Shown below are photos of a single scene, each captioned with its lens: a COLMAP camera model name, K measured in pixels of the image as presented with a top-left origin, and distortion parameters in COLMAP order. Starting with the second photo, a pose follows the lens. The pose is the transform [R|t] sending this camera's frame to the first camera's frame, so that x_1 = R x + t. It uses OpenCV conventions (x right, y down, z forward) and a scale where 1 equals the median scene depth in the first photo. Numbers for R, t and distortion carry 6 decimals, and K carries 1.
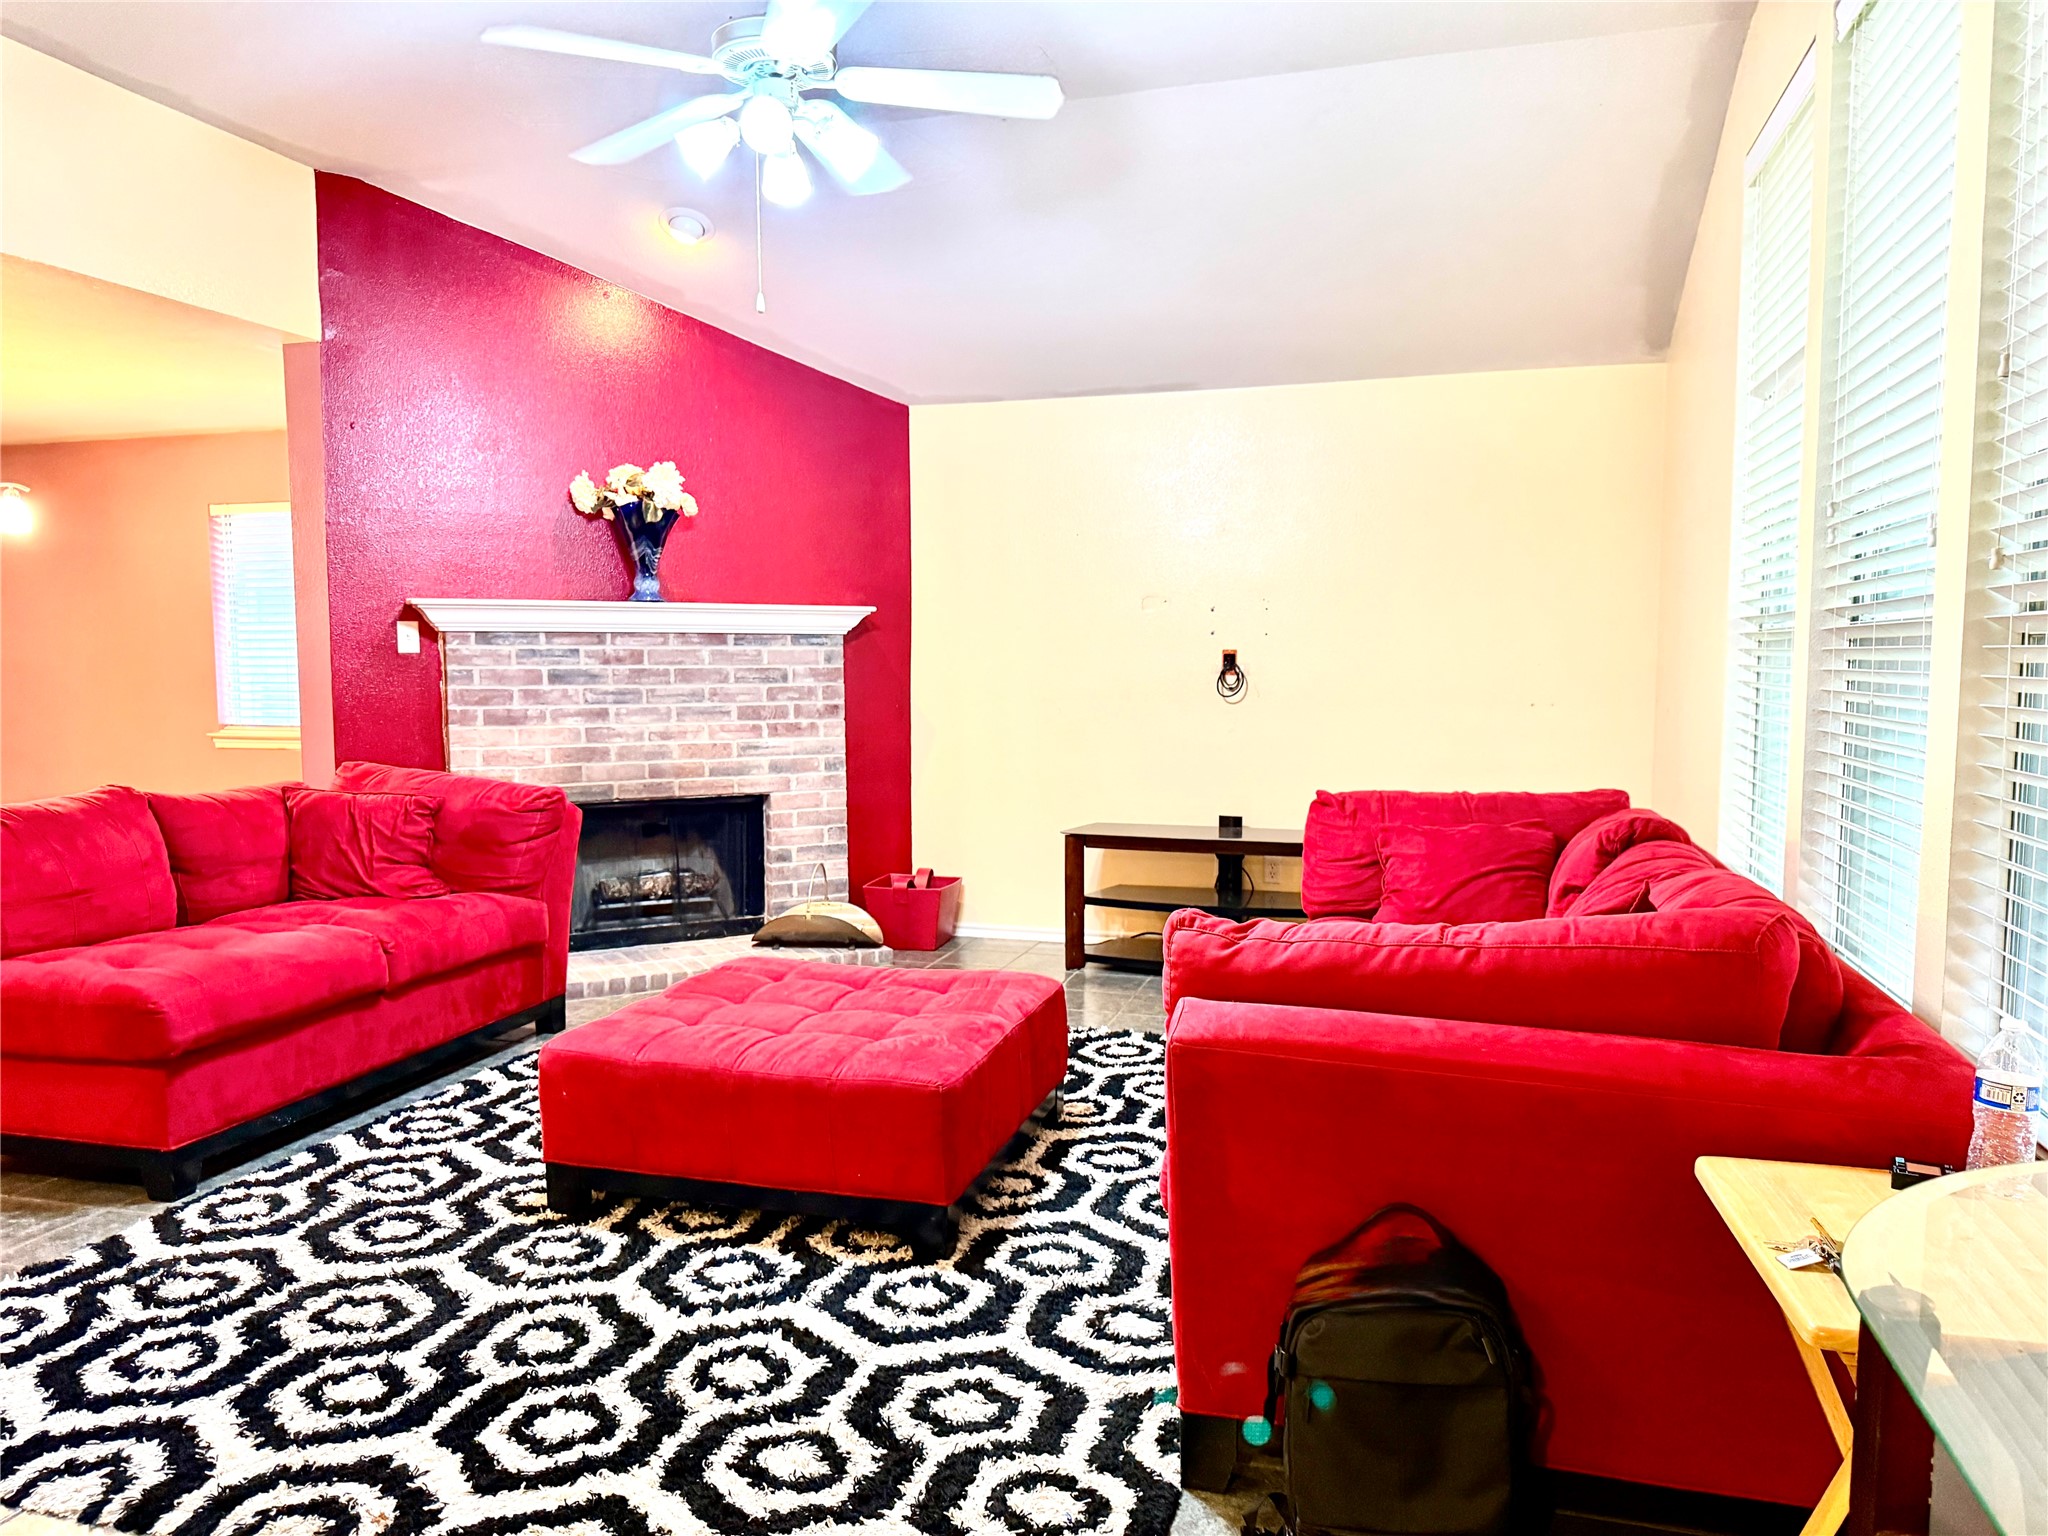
lens RADIAL K [[1439.5, 0, 1021.1], [0, 1439.5, 778.1], [0, 0, 1]] dist [0.162487, -0.276484]
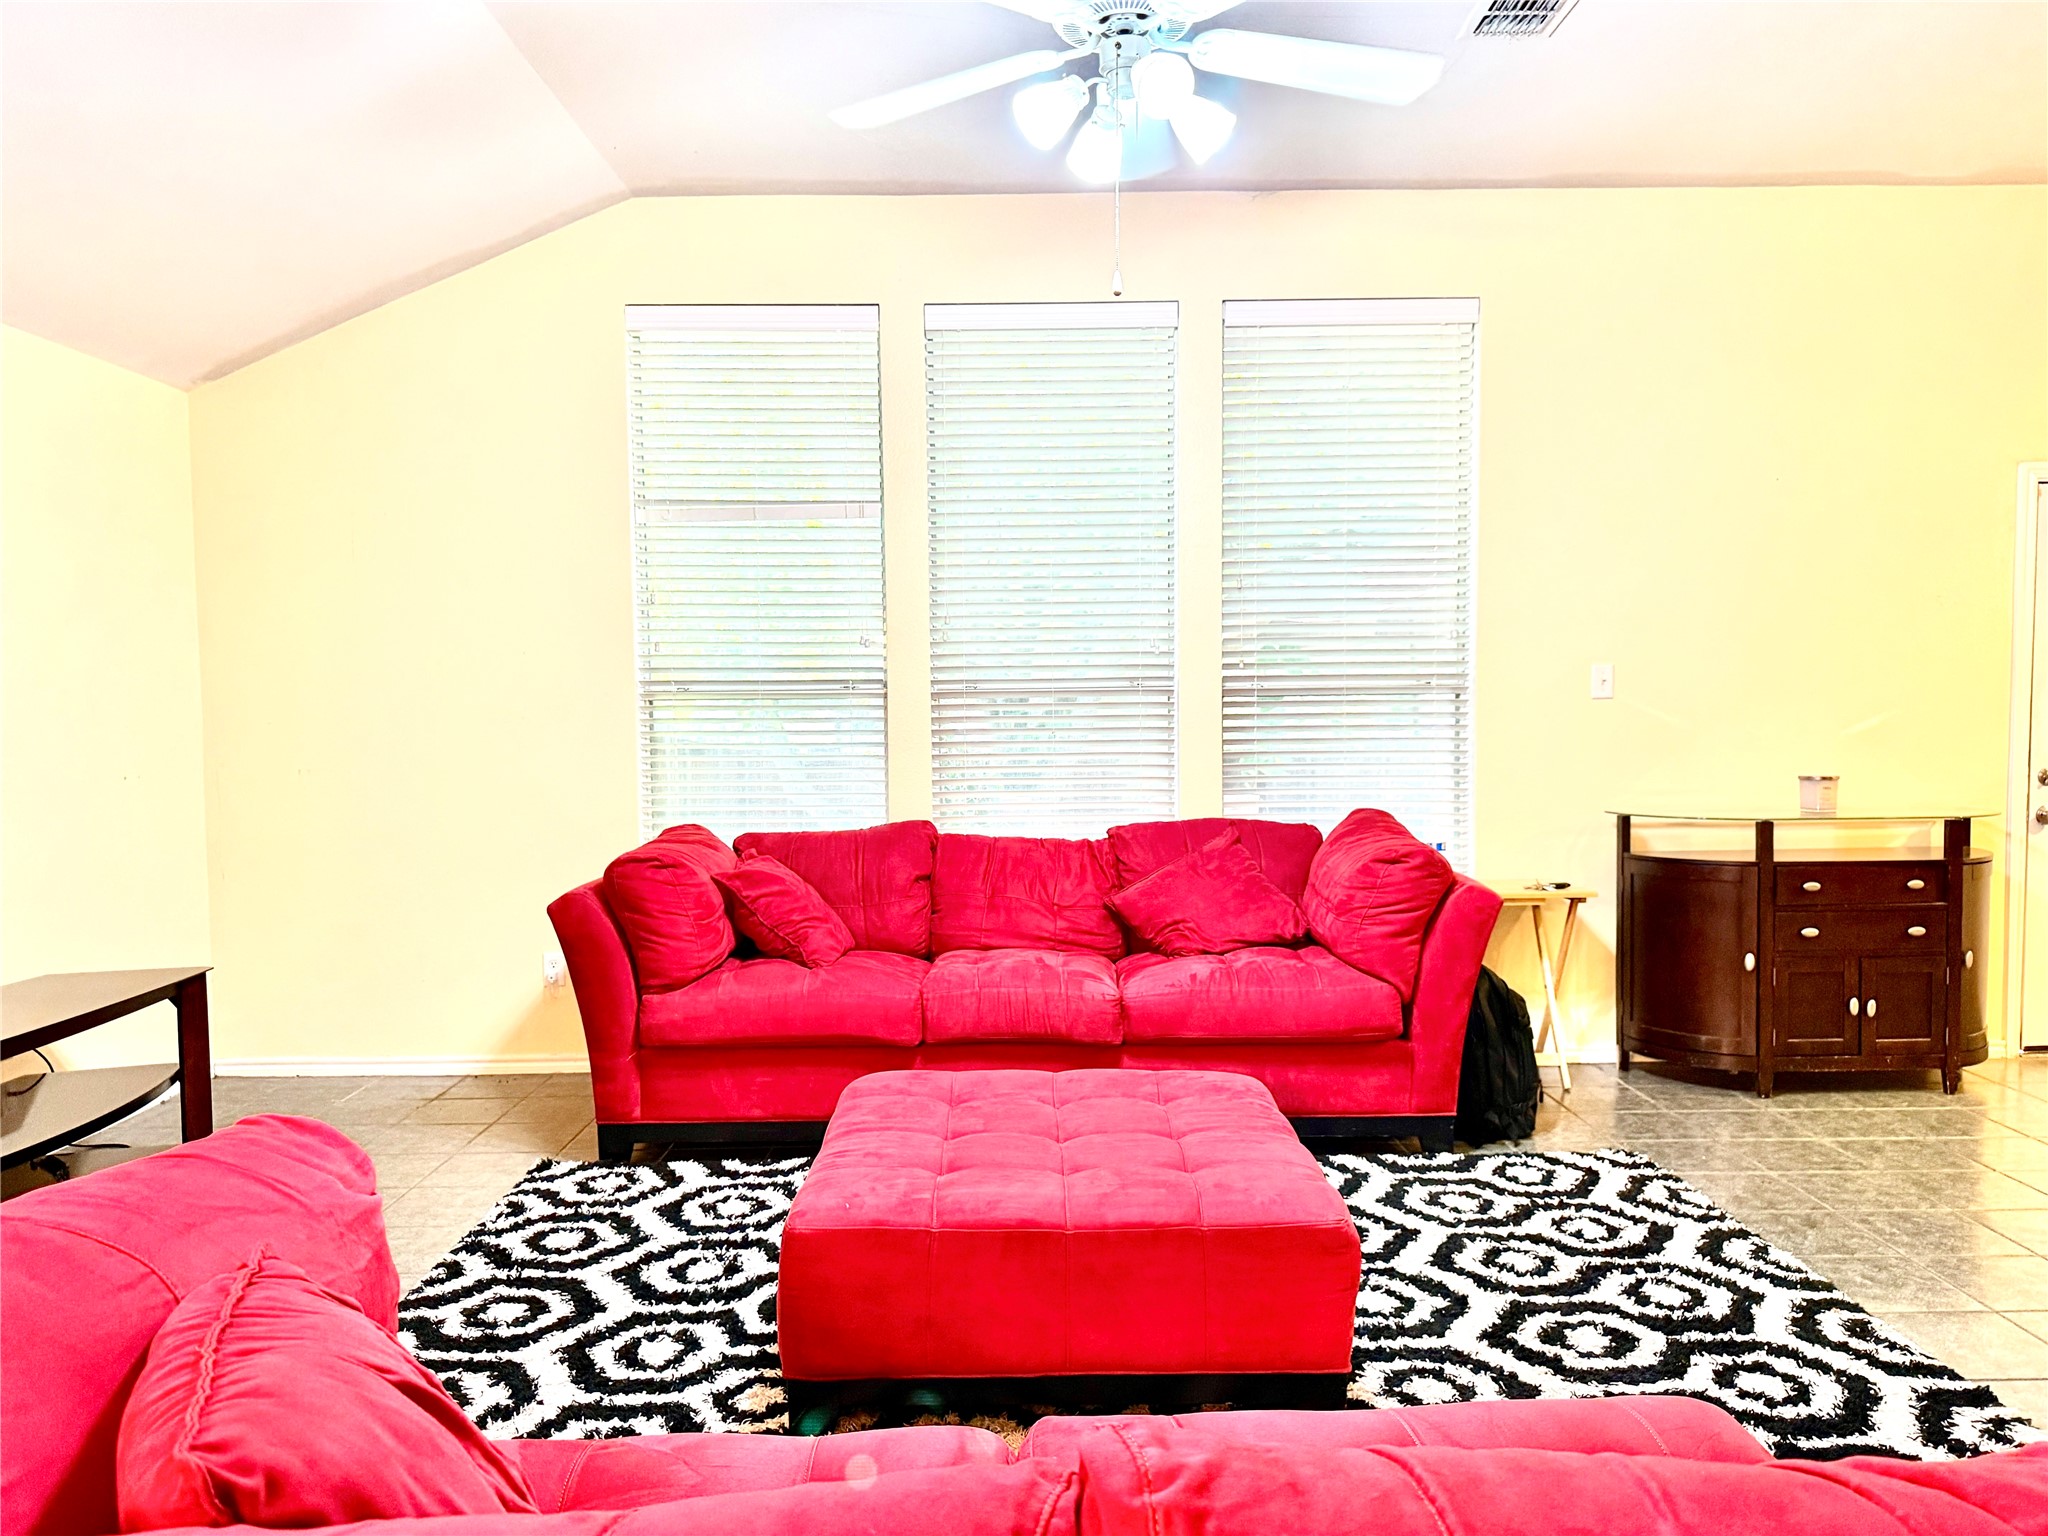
lens RADIAL K [[1468.3, 0, 1006.7], [0, 1468.3, 773.7], [0, 0, 1]] dist [0.127987, -0.217907]
pose [[-0.276247, -0.042997, 0.960124, -0.570769], [0.099083, 0.992401, 0.072951, -0.066781], [-0.955966, 0.115285, -0.269887, 0.763256]]
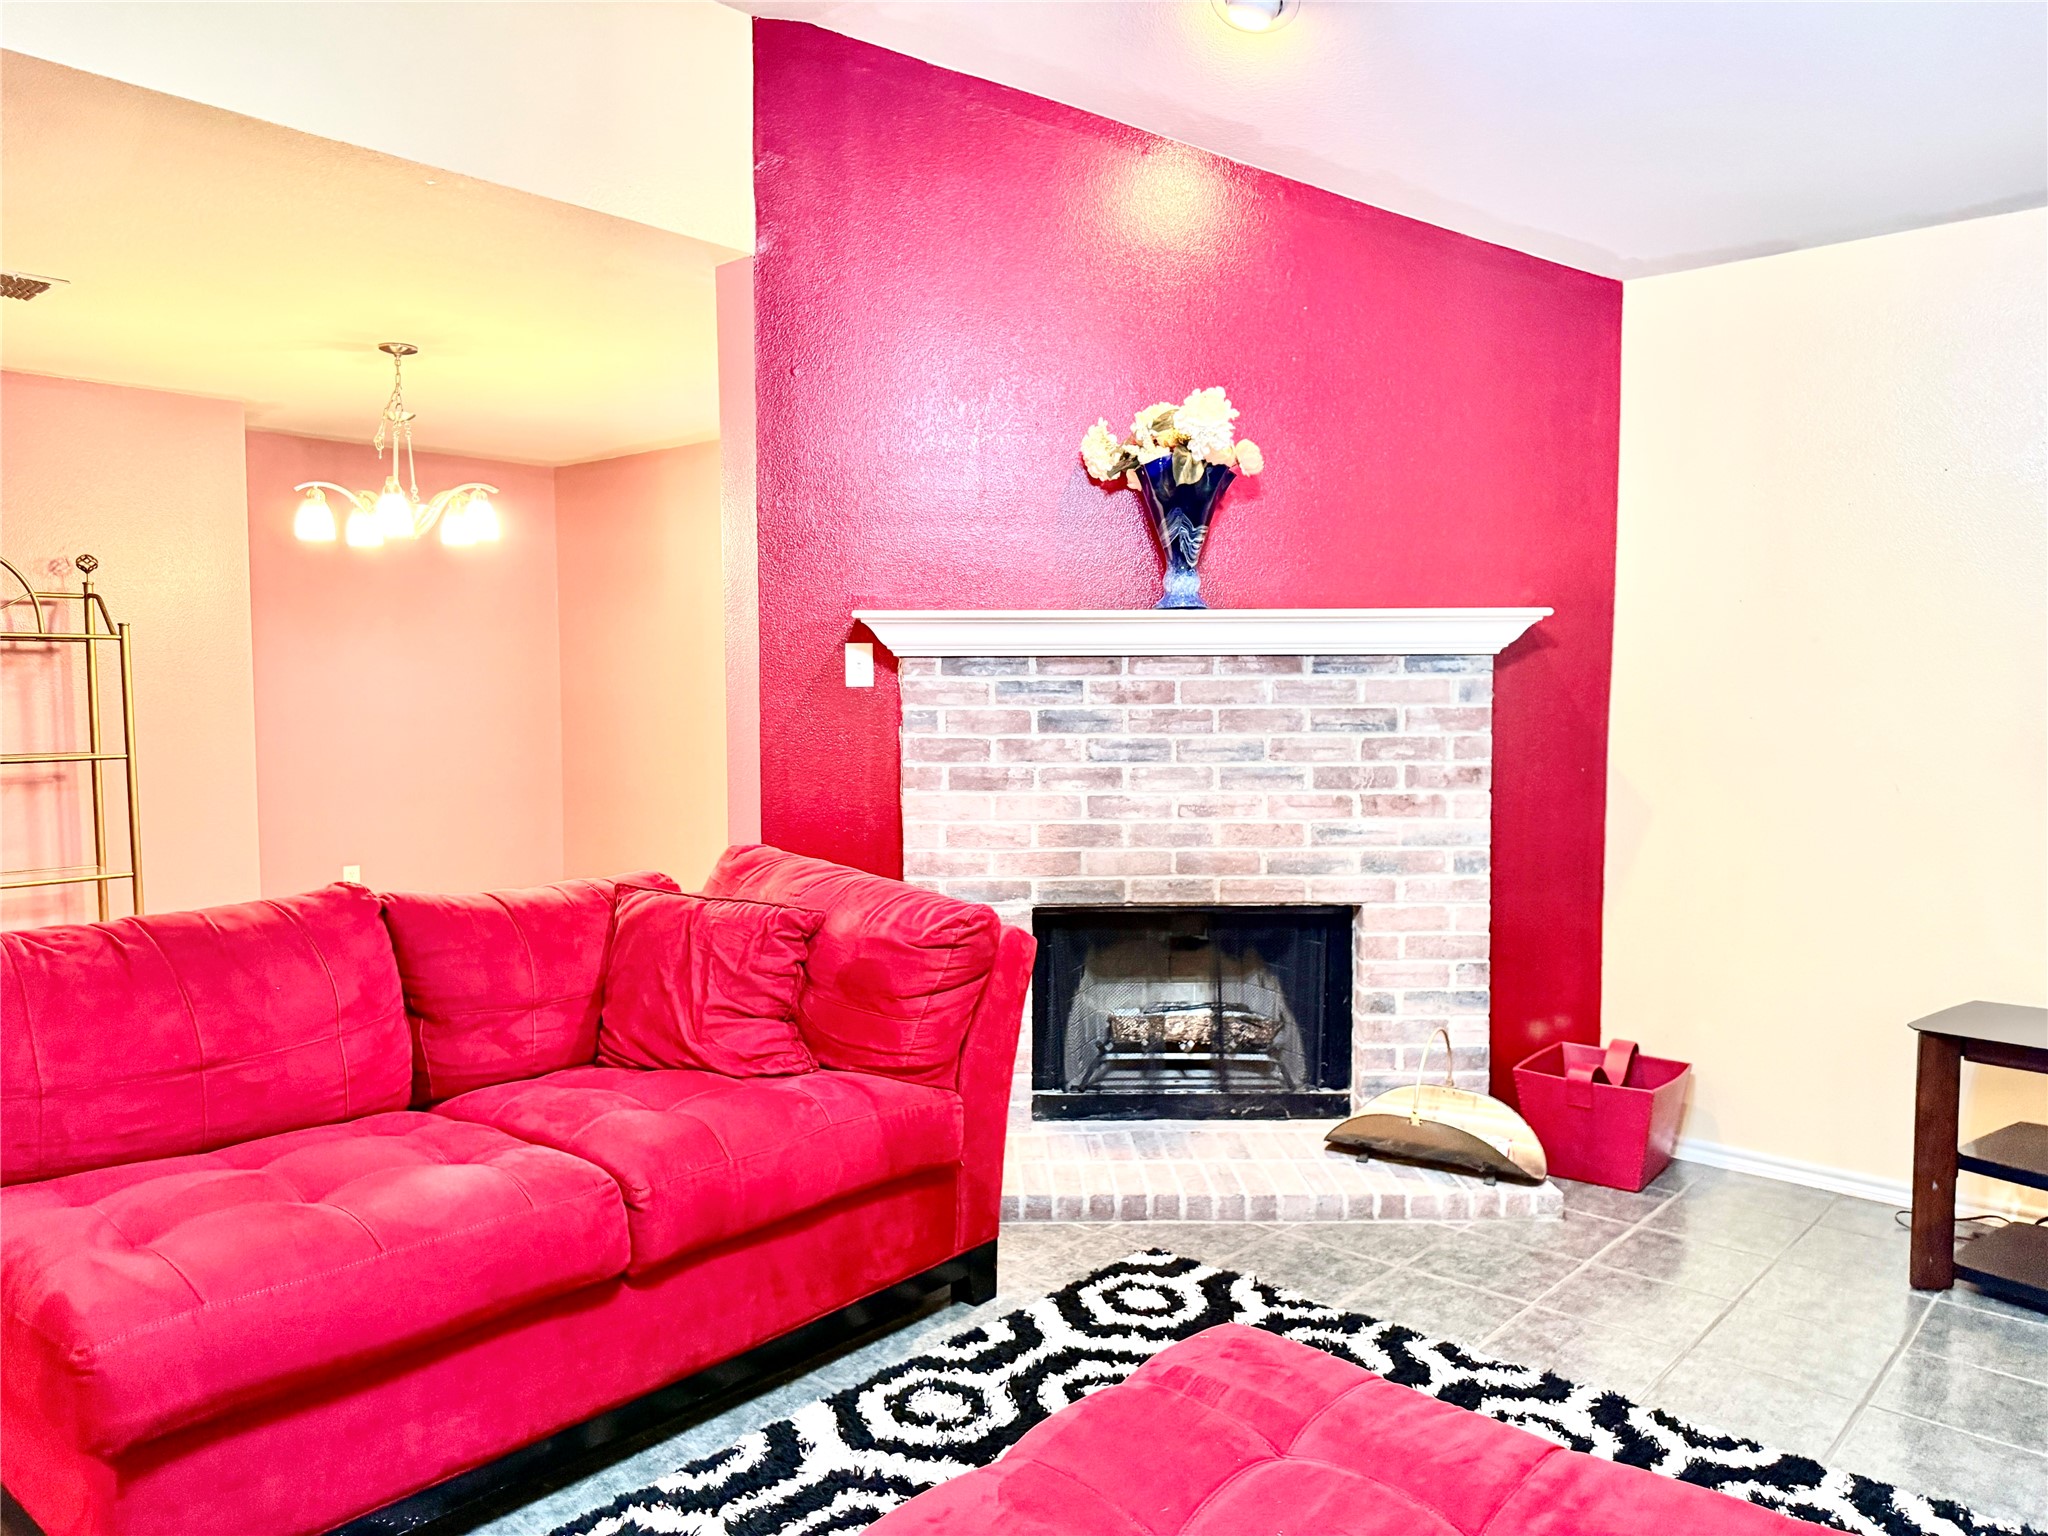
lens RADIAL K [[1431.5, 0, 1020.0], [0, 1431.5, 777.7], [0, 0, 1]] dist [0.176362, -0.404813]
pose [[0.901380, 0.028870, -0.432066, -0.038281], [-0.038573, 0.999162, -0.013707, -0.032785], [0.431308, 0.029022, 0.901738, 0.382468]]
